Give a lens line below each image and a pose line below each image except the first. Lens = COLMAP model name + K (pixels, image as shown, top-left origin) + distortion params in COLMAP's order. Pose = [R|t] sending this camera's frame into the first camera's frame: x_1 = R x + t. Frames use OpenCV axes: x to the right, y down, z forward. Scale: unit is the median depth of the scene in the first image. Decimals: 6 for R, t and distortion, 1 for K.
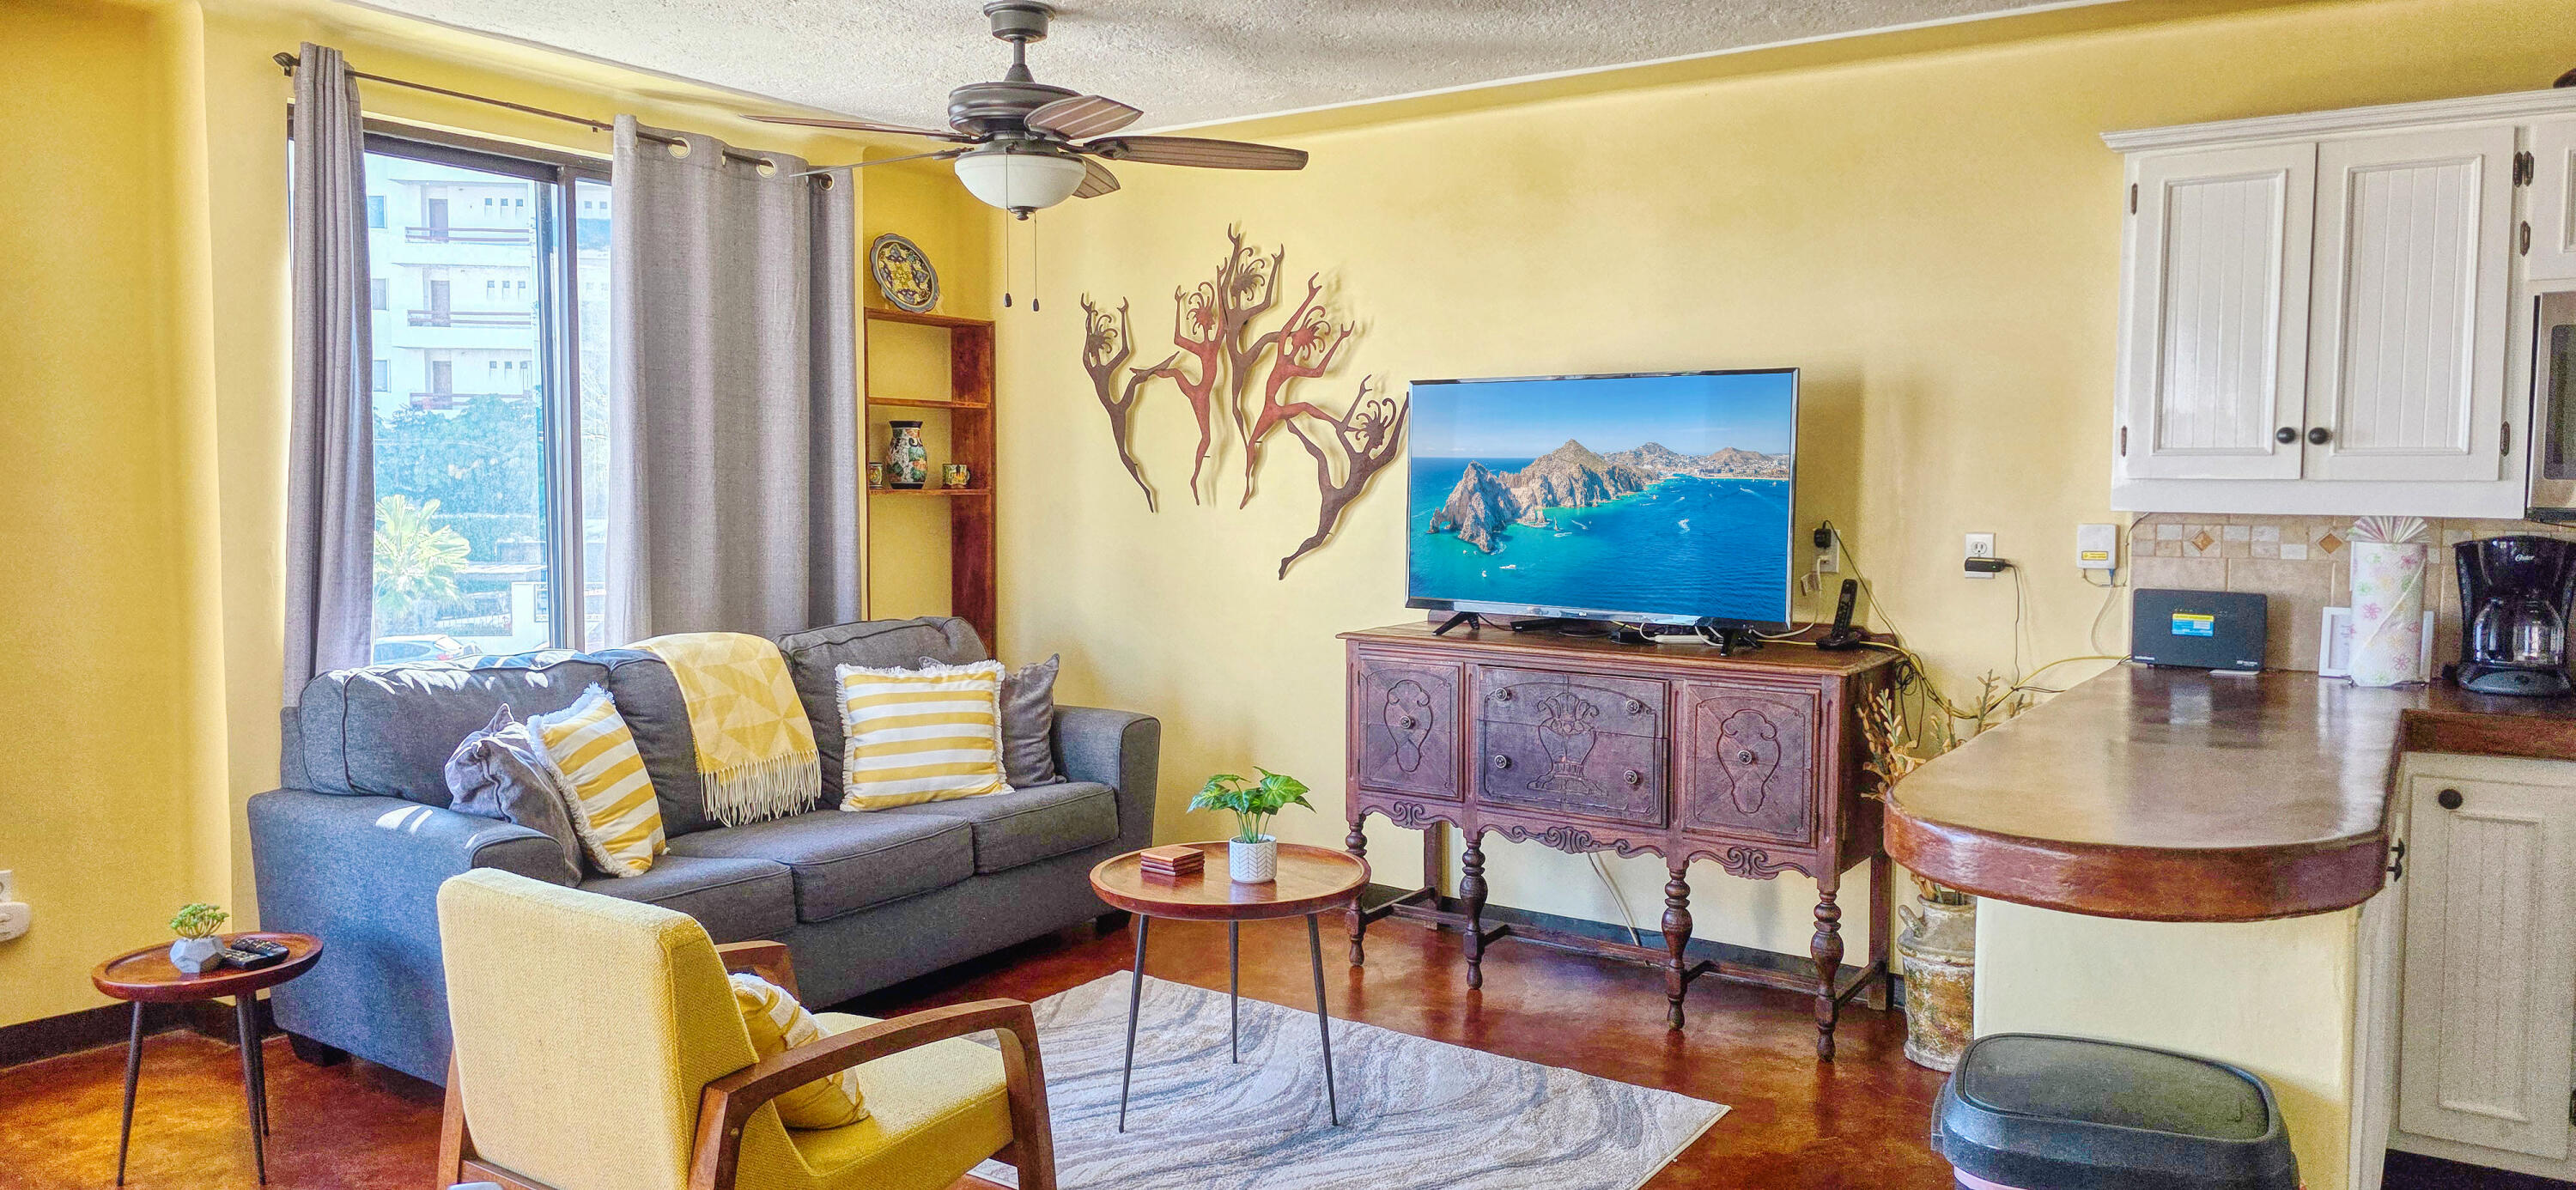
lens RADIAL K [[1733.5, 0, 1282.3], [0, 1733.5, 582.4], [0, 0, 1]] dist [0.064366, -0.012754]
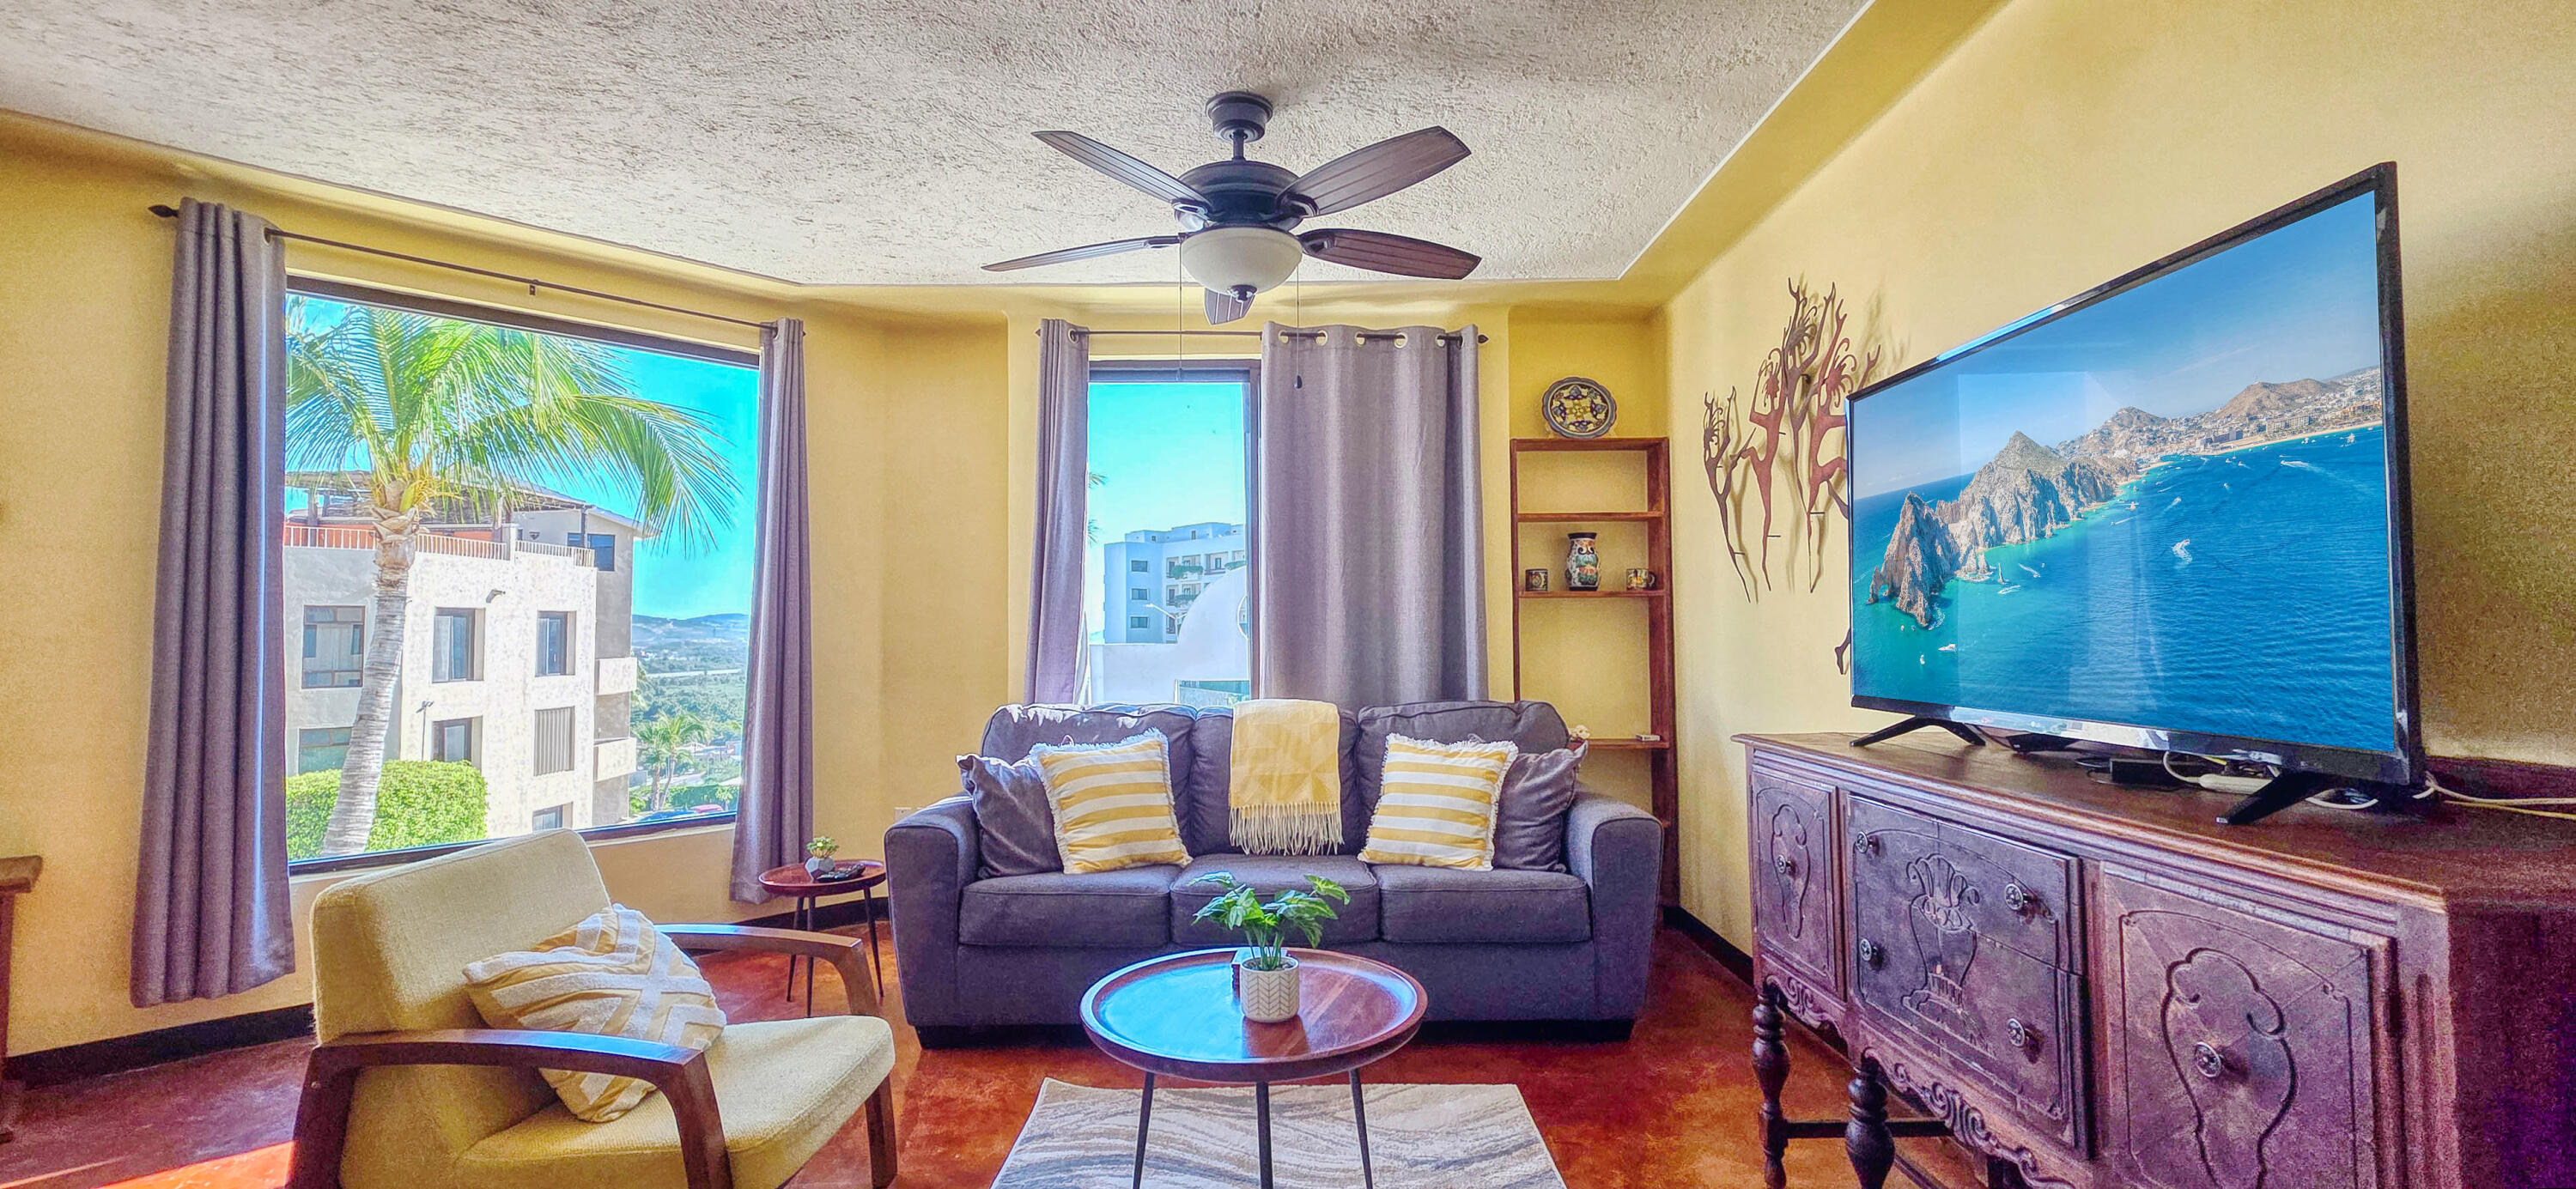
lens RADIAL K [[1053.3, 0, 1278.6], [0, 1053.3, 592.6], [0, 0, 1]] dist [0.000760, 0.001329]
pose [[0.540426, -0.044651, -0.840206, 0.321414], [-0.041695, 0.995943, -0.079745, 0.012508], [0.840358, 0.078128, 0.536372, 0.573849]]
